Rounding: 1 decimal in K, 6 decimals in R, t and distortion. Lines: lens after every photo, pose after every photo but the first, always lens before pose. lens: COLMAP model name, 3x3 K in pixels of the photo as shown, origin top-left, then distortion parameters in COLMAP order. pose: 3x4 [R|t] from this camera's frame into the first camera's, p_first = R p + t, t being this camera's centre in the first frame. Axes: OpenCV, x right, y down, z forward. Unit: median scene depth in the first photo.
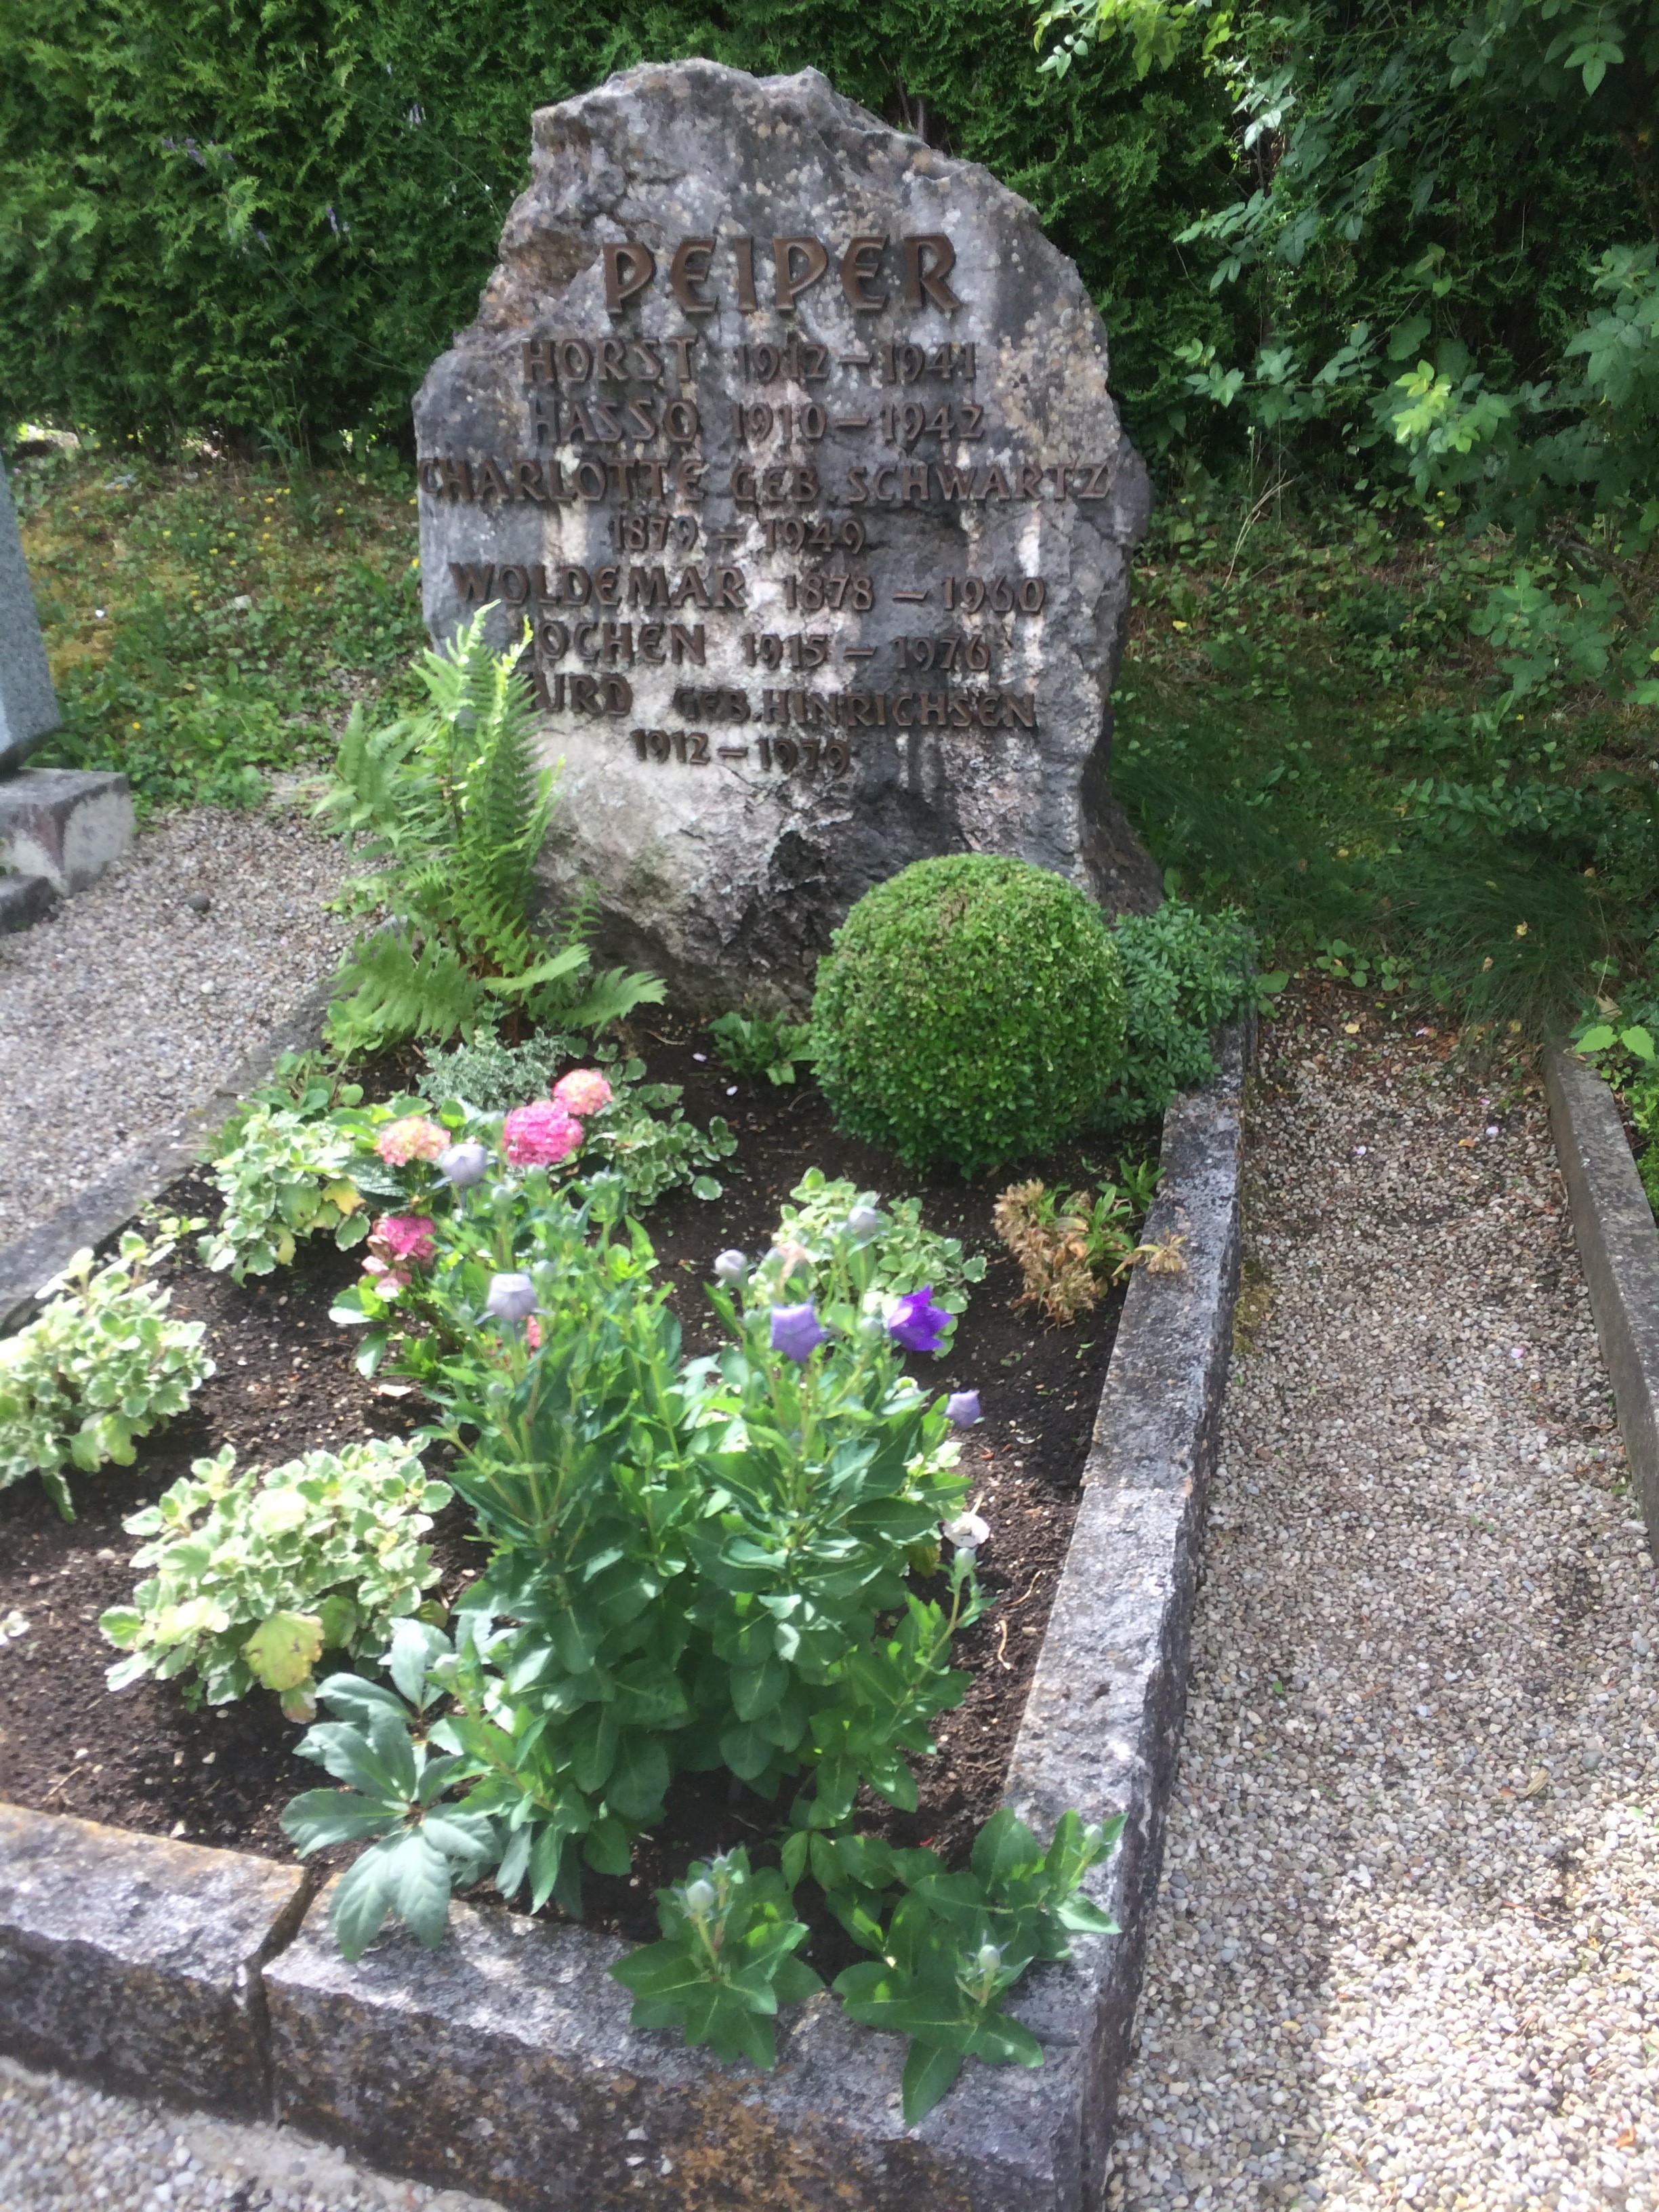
lens RADIAL K [[1852.4, 0, 827.6], [0, 1852.4, 1113.8], [0, 0, 1]] dist [0.046999, 0.000997]
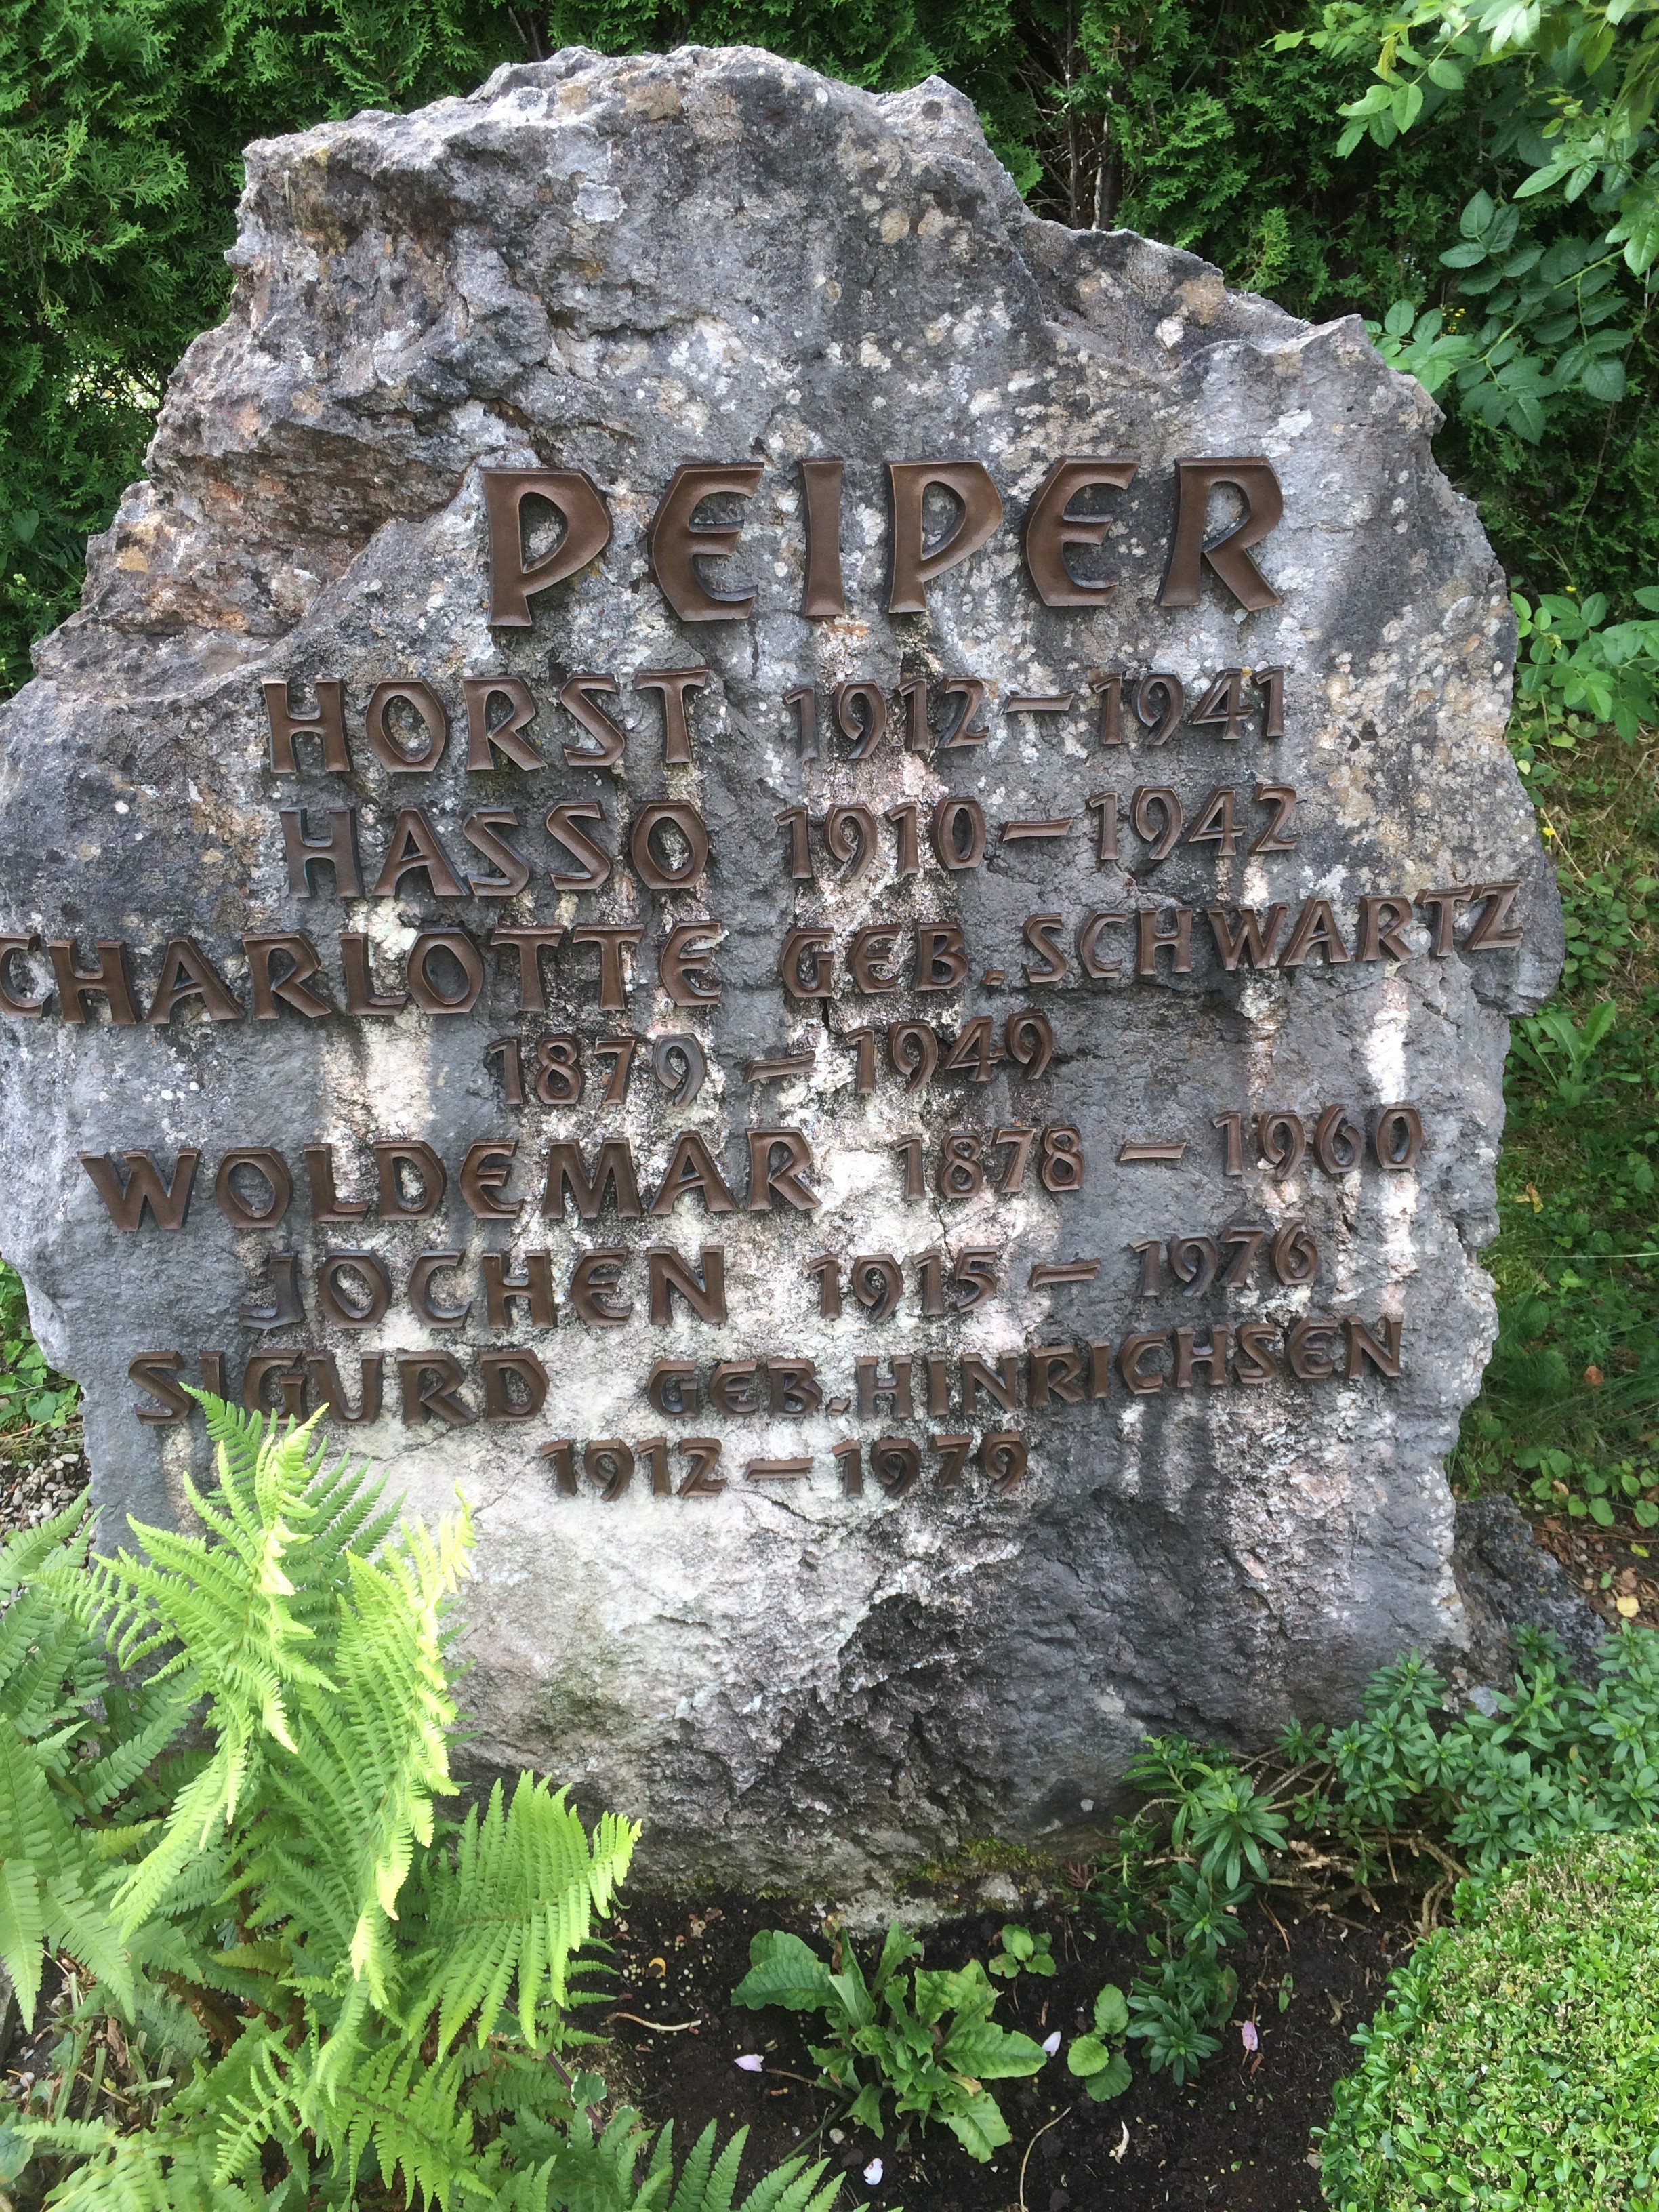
lens RADIAL K [[1852.4, 0, 835.8], [0, 1852.4, 1093.9], [0, 0, 1]] dist [0.046999, 0.000997]
pose [[0.927804, -0.129414, 0.349902, -0.203727], [0.129401, 0.991313, 0.023523, -0.317606], [-0.349907, 0.023453, 0.936491, 0.570893]]
